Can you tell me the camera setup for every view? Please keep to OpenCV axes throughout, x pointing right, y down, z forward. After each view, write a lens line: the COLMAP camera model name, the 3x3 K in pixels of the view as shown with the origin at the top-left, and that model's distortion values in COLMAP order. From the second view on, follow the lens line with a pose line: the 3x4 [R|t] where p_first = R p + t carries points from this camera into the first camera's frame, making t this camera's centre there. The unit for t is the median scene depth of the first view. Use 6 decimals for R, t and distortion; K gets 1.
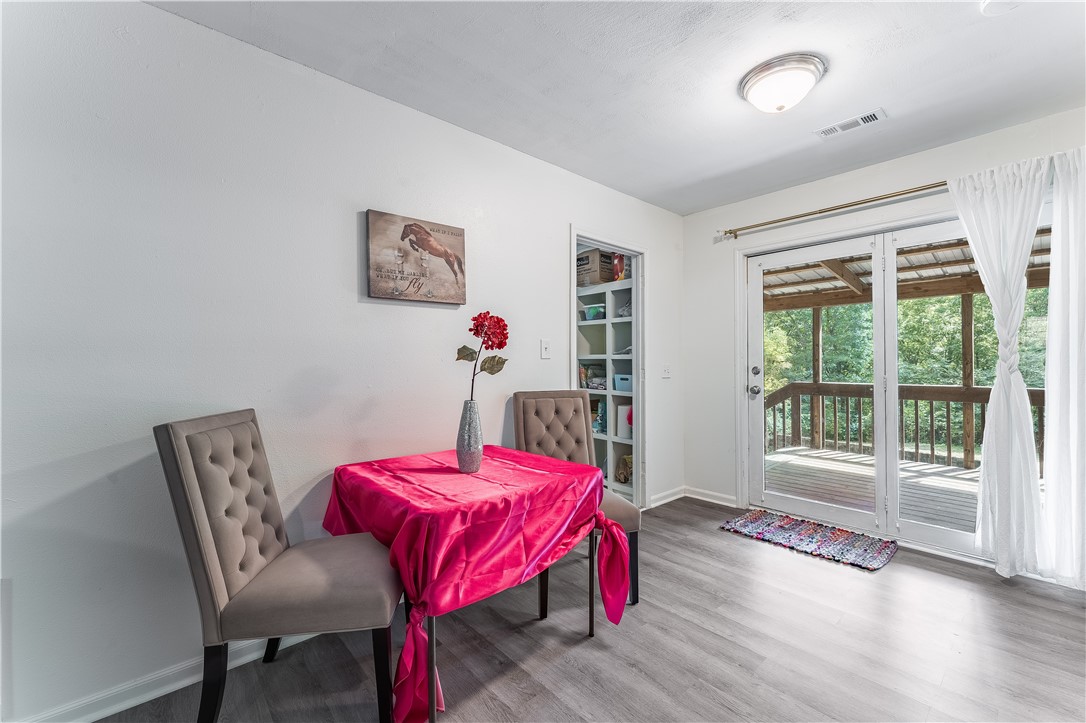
lens RADIAL K [[437.6, 0, 543.0], [0, 437.6, 361.5], [0, 0, 1]] dist [0.001857, 0.000019]
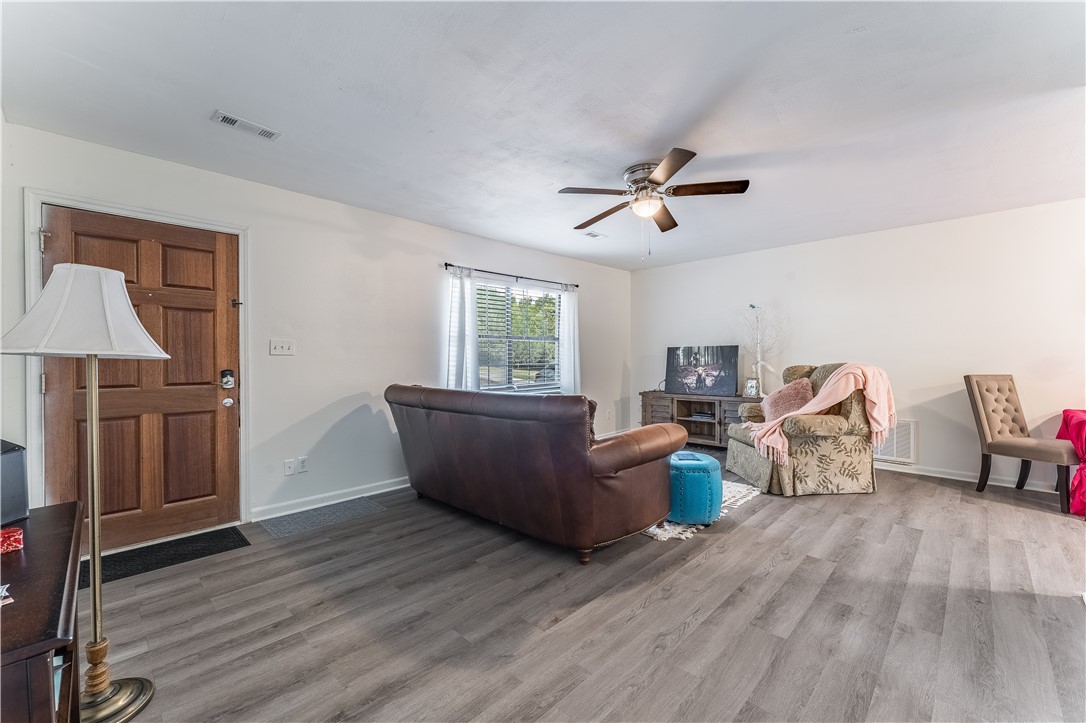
lens RADIAL K [[437.6, 0, 543.0], [0, 437.6, 361.5], [0, 0, 1]] dist [0.001857, 0.000019]
pose [[0.060047, 0.008148, -0.998162, 1.575460], [0.006534, 0.999942, 0.008556, 0.007520], [0.998174, -0.007036, 0.059991, -1.673593]]
